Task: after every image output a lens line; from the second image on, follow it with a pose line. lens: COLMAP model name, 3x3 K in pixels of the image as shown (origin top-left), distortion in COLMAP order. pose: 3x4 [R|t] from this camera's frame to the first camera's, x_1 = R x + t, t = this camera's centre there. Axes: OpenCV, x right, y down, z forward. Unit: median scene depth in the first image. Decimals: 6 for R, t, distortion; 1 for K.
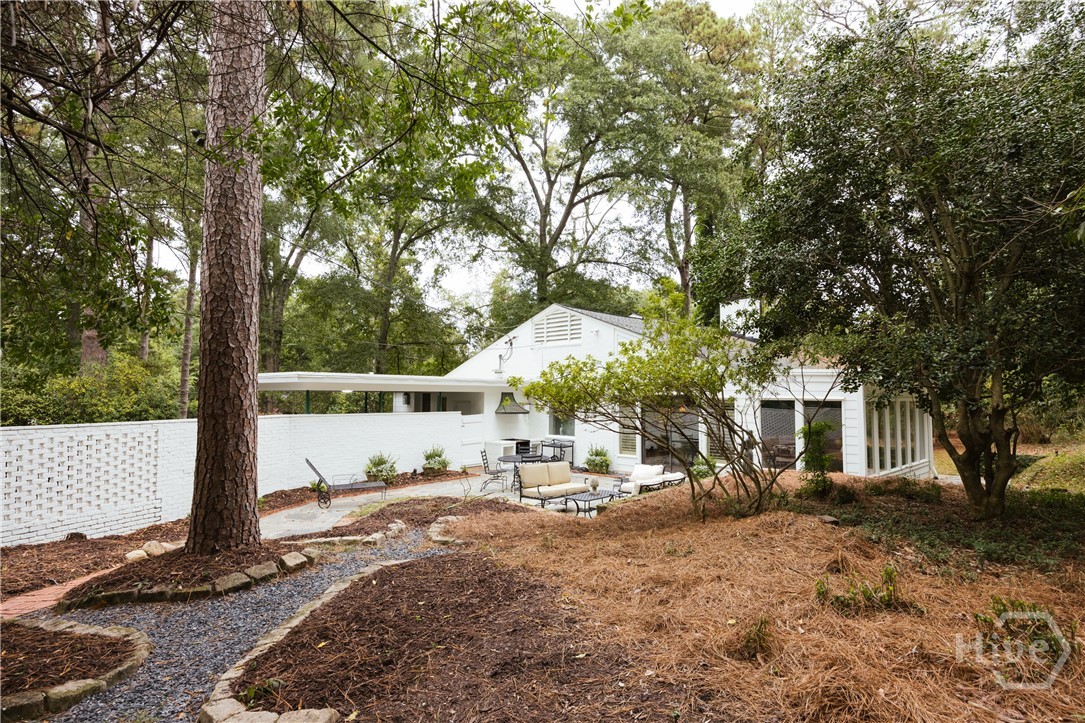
lens RADIAL K [[595.3, 0, 542.1], [0, 595.3, 358.5], [0, 0, 1]] dist [0.004317, -0.000310]
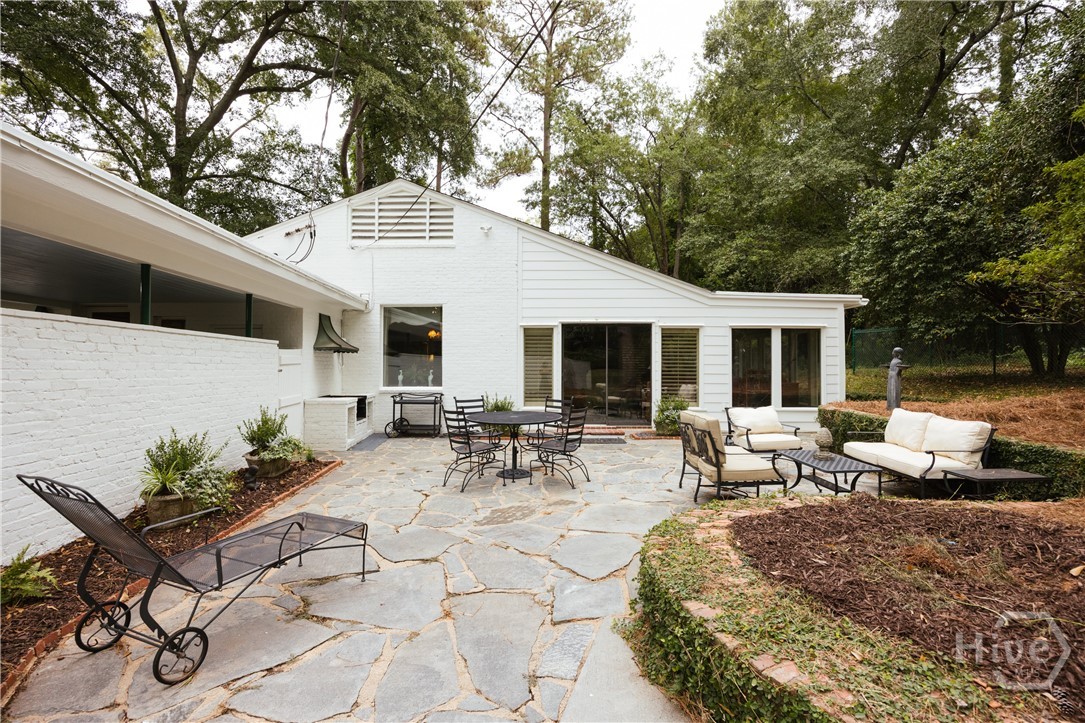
lens RADIAL K [[526.0, 0, 540.9], [0, 526.0, 359.1], [0, 0, 1]] dist [-0.004182, 0.002573]
pose [[0.719028, 0.005085, 0.694962, -0.132496], [-0.040864, 0.998553, 0.034972, 0.037383], [-0.693778, -0.053544, 0.718196, 0.248107]]
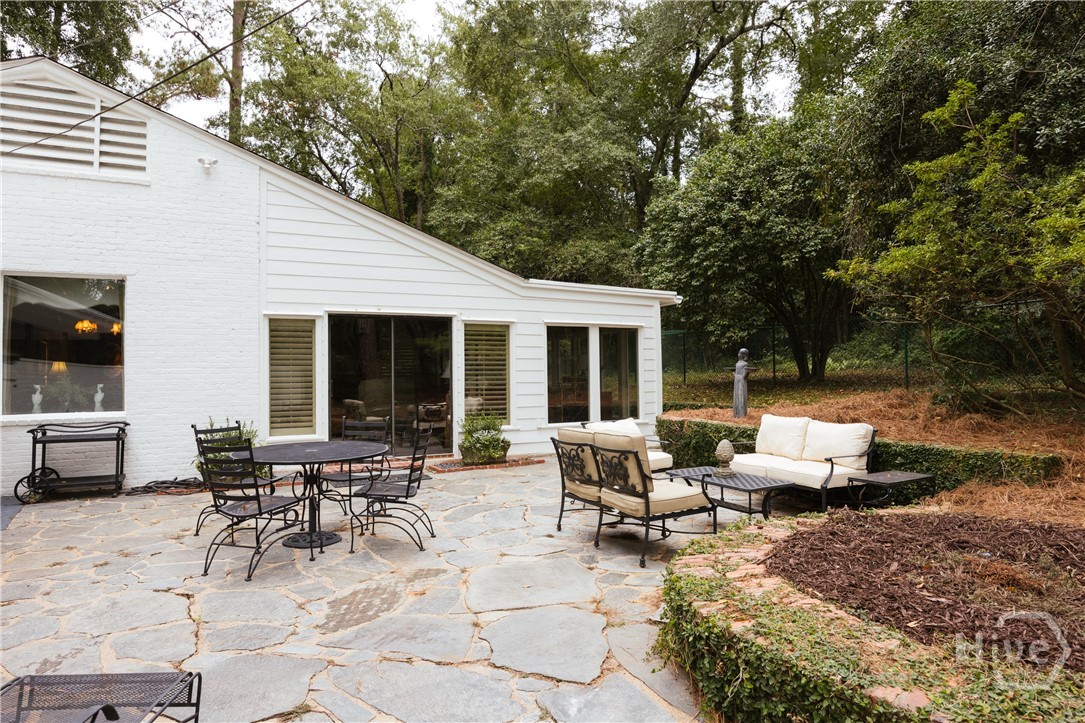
lens RADIAL K [[669.4, 0, 547.0], [0, 669.4, 359.8], [0, 0, 1]] dist [-0.006872, -0.000680]
pose [[0.316640, 0.014515, 0.948435, -0.137856], [-0.044913, 0.998991, -0.000295, 0.041391], [-0.947482, -0.042503, 0.316973, 0.287993]]
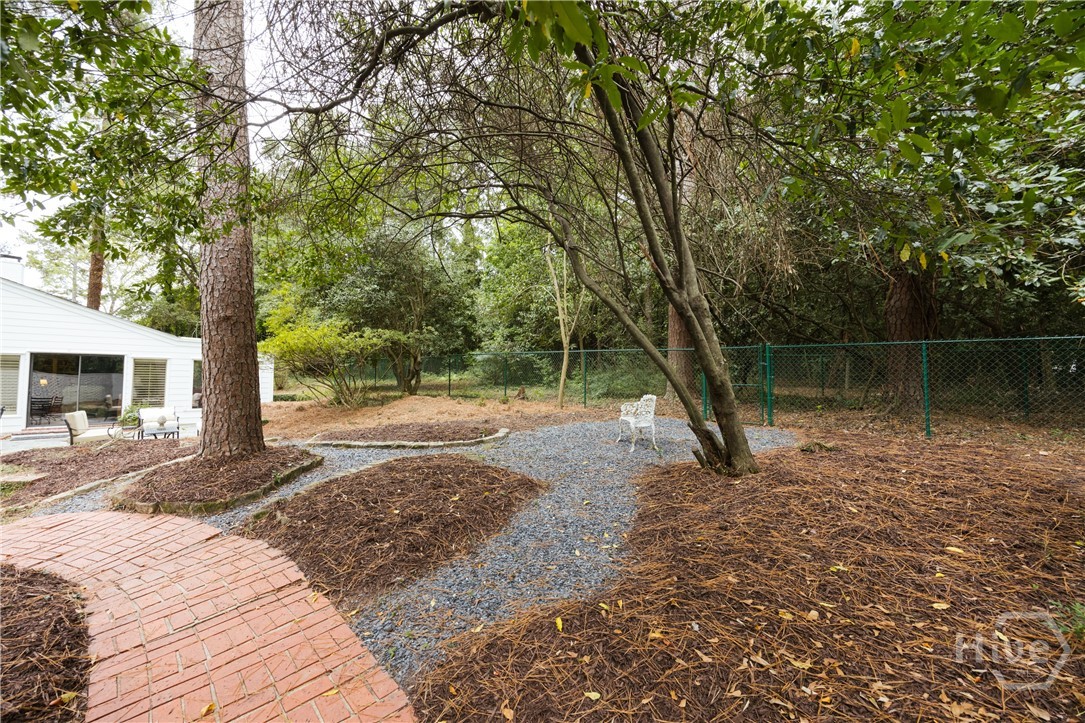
lens RADIAL K [[421.0, 0, 544.7], [0, 421.0, 357.9], [0, 0, 1]] dist [-0.001357, -0.000553]
pose [[0.030955, 0.043078, 0.998592, -0.220875], [-0.070958, 0.996645, -0.040794, 0.017479], [-0.996999, -0.069596, 0.033908, 0.060817]]
